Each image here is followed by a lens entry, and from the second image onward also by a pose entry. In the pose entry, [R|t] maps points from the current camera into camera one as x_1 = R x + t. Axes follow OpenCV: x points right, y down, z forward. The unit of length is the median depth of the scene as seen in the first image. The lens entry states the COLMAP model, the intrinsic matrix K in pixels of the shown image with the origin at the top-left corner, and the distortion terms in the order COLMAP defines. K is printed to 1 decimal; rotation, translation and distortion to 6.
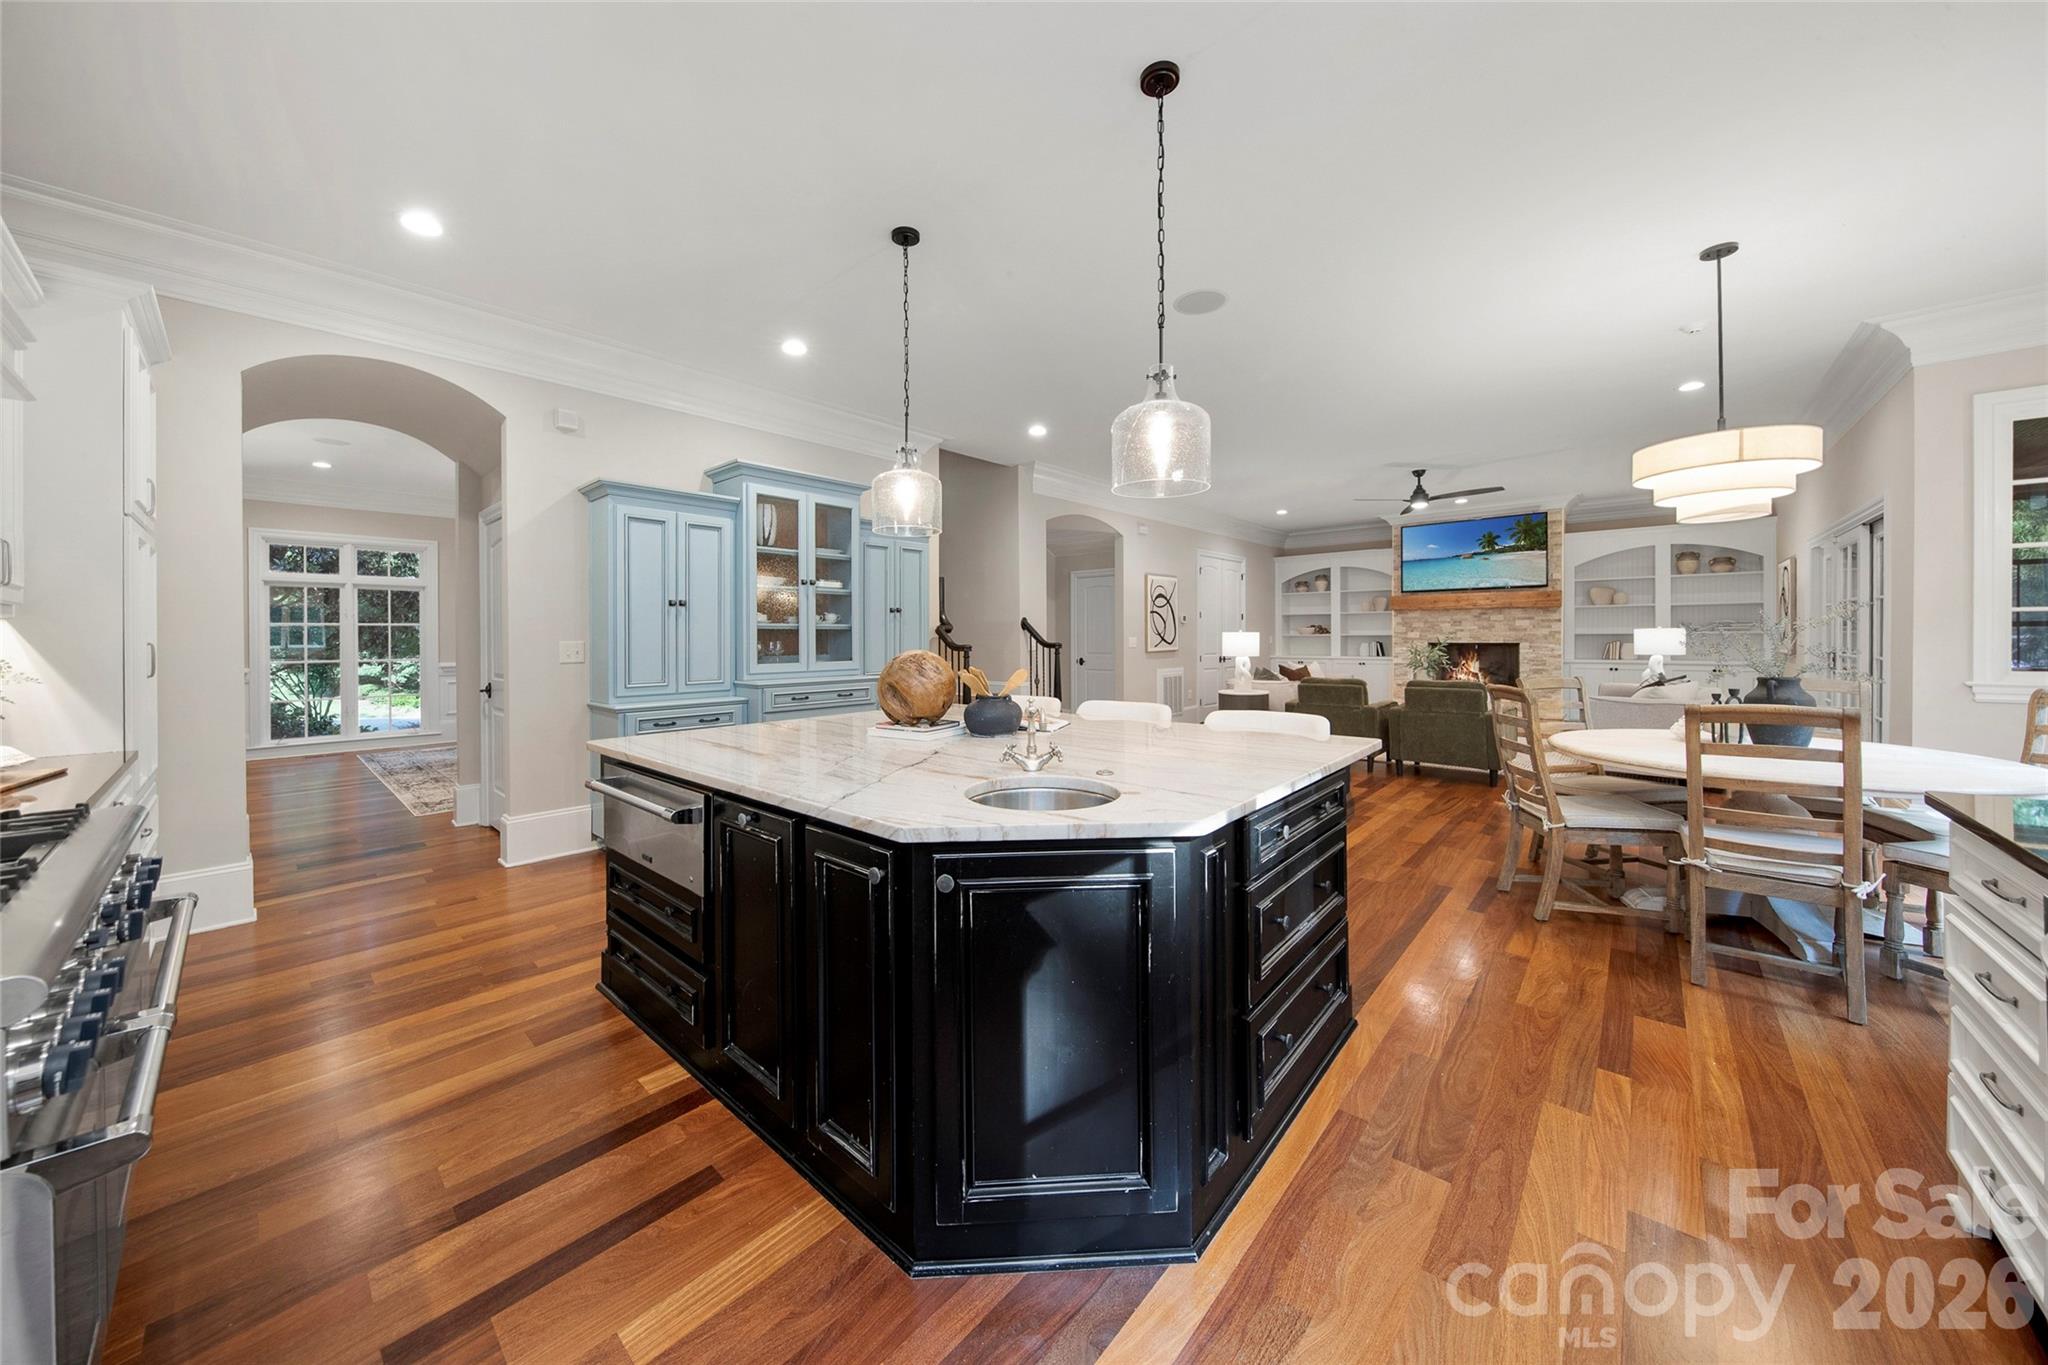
lens RADIAL K [[697.9, 0, 996.1], [0, 697.9, 642.3], [0, 0, 1]] dist [-0.001343, -0.000247]
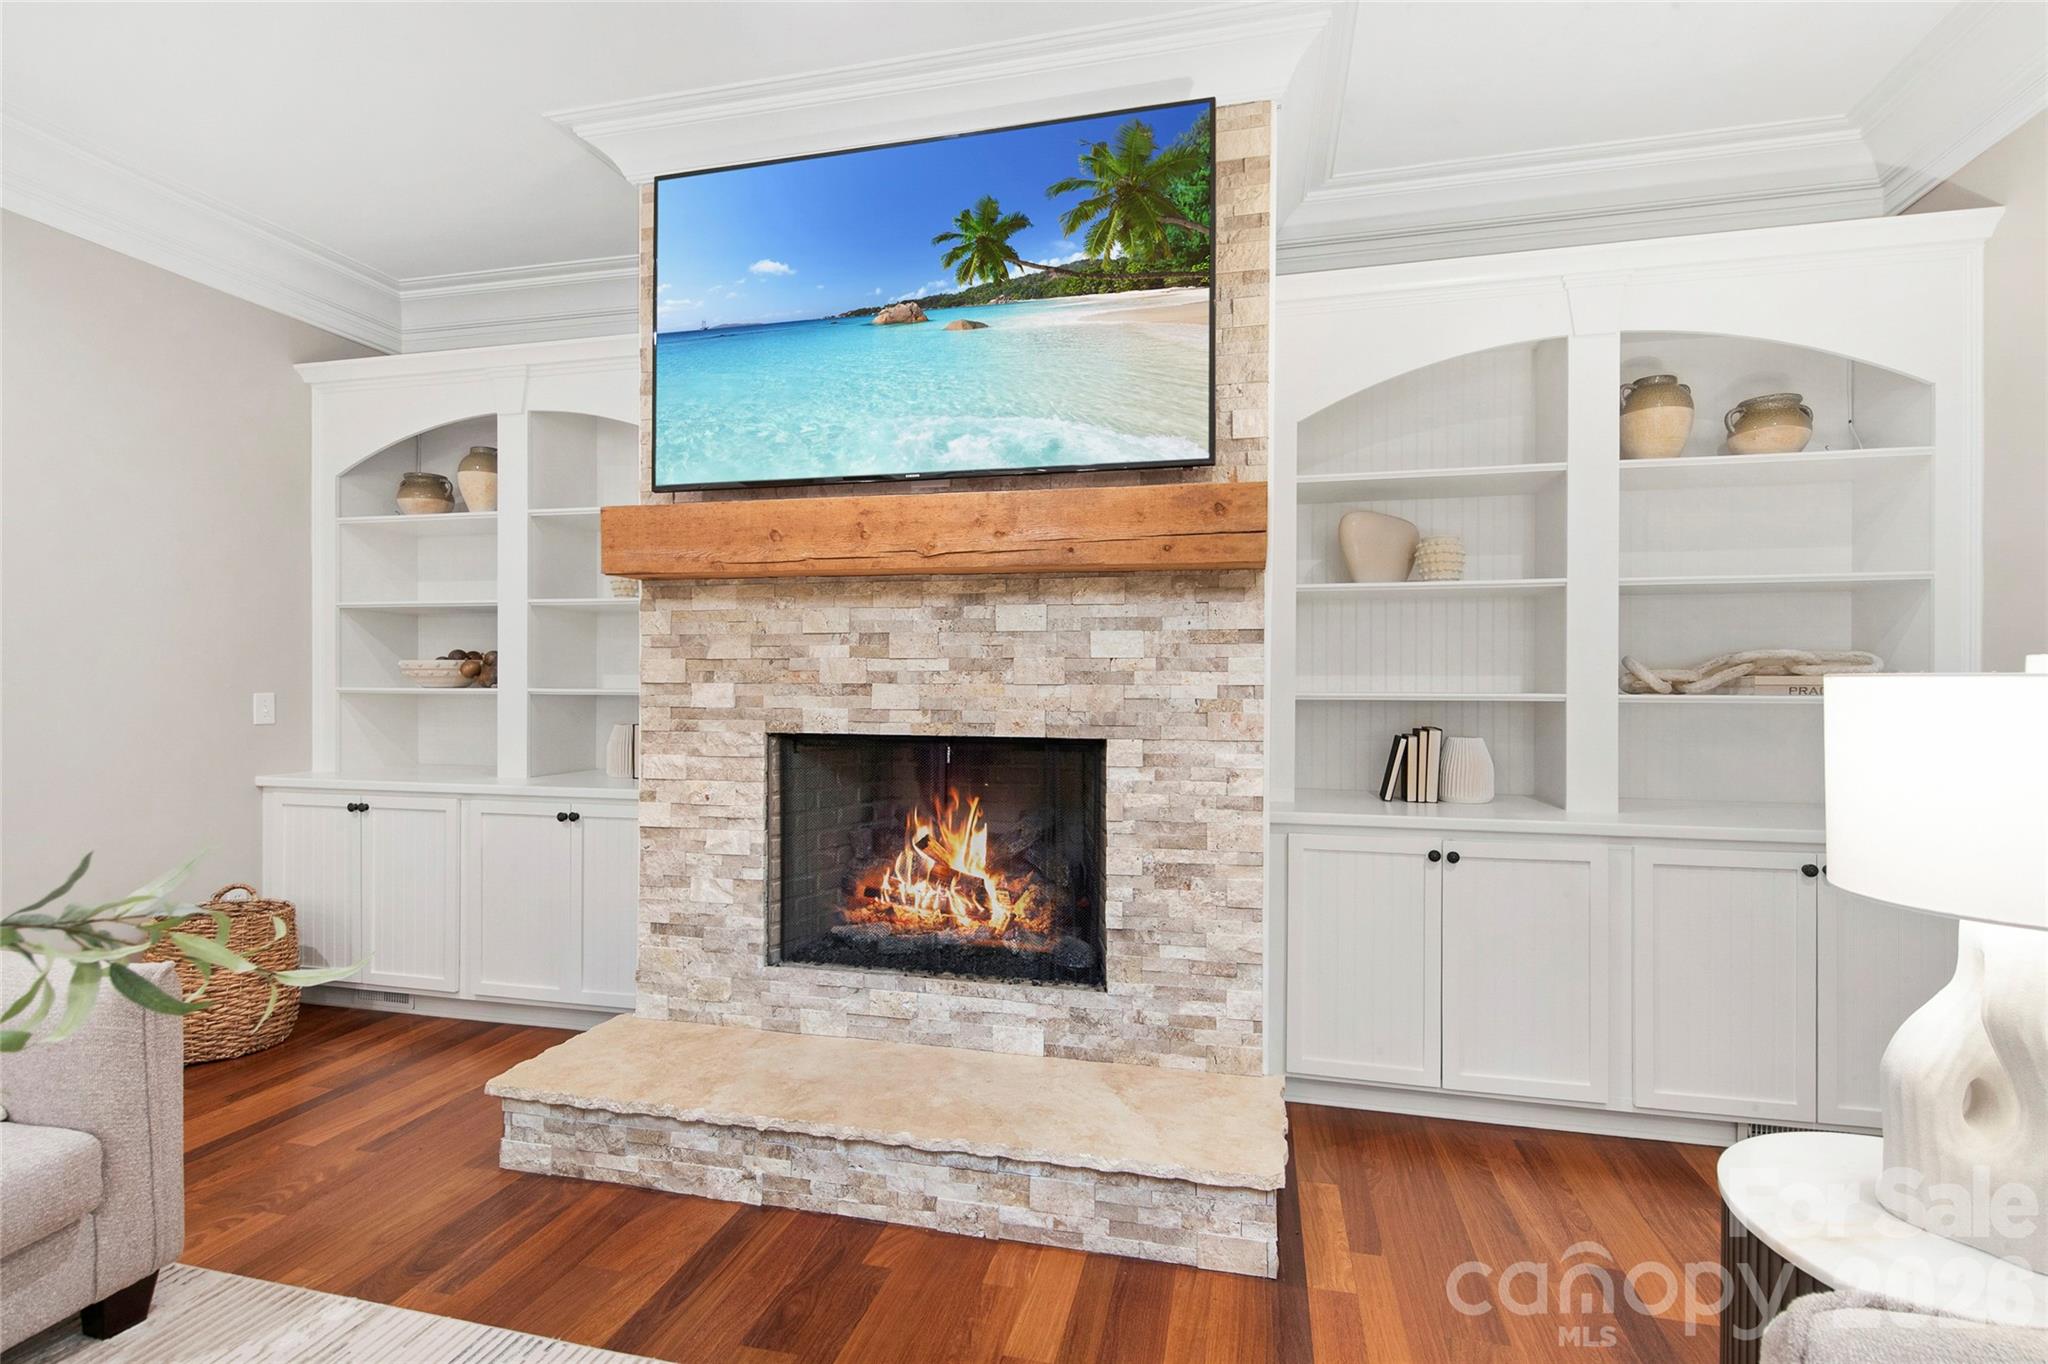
lens RADIAL K [[1005.2, 0, 1045.3], [0, 1005.2, 677.6], [0, 0, 1]] dist [0.004830, 0.000702]
pose [[0.858108, 0.016459, 0.513205, 0.572829], [-0.007813, 0.999789, -0.019000, -0.011909], [-0.513409, 0.012294, 0.858056, 0.741023]]
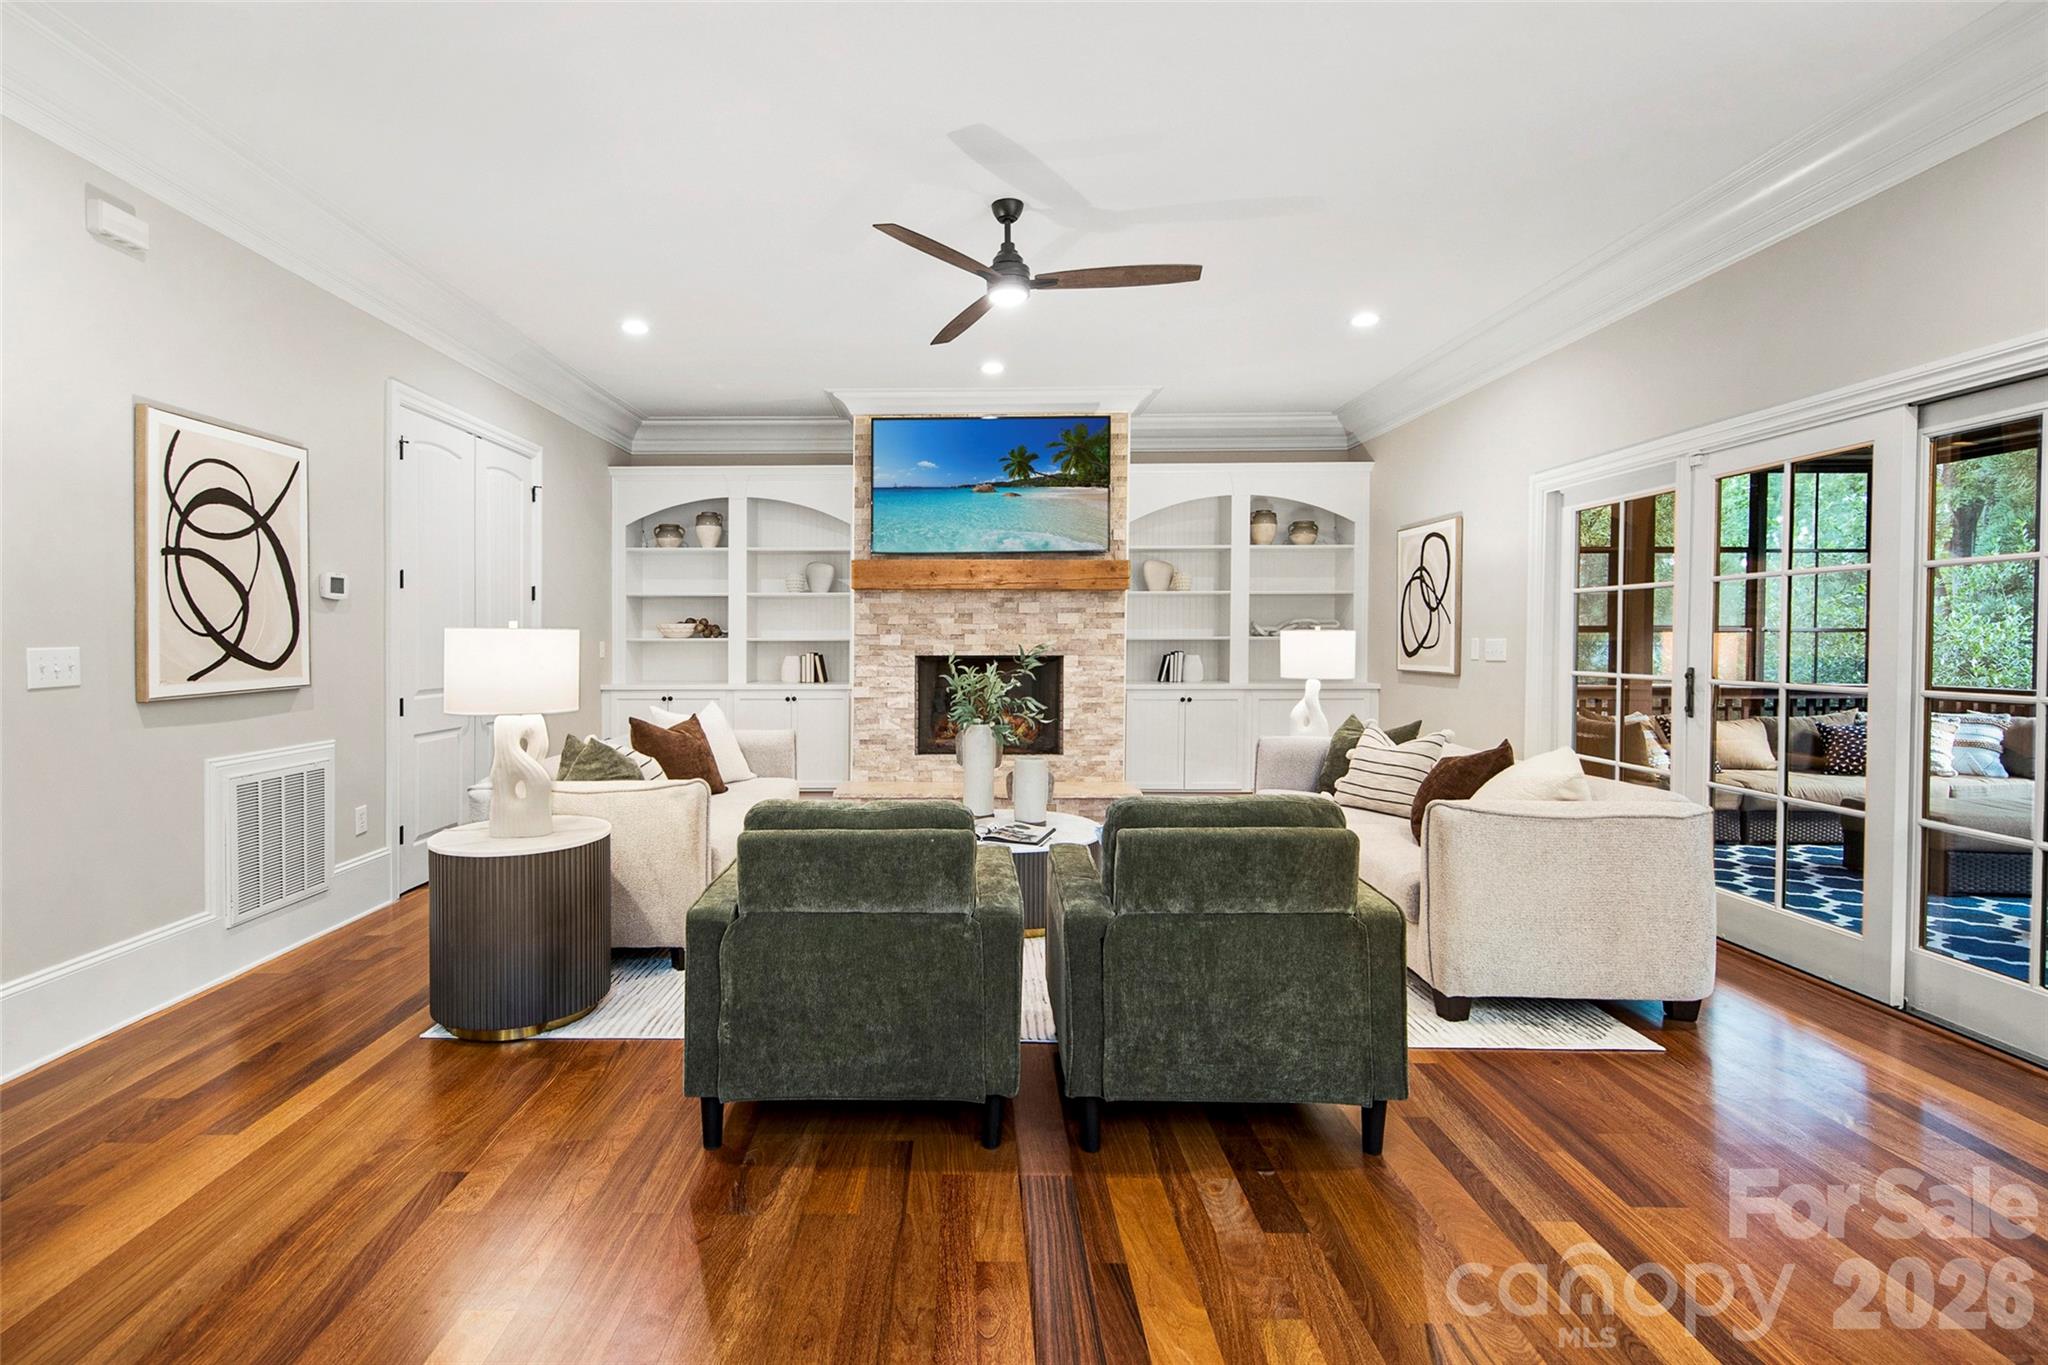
lens RADIAL K [[975.0, 0, 966.6], [0, 975.0, 651.0], [0, 0, 1]] dist [0.015983, -0.000583]
pose [[0.736760, -0.003275, 0.676147, 0.182834], [0.001014, 0.999992, 0.003738, -0.005674], [-0.676154, -0.002068, 0.736757, 0.489475]]
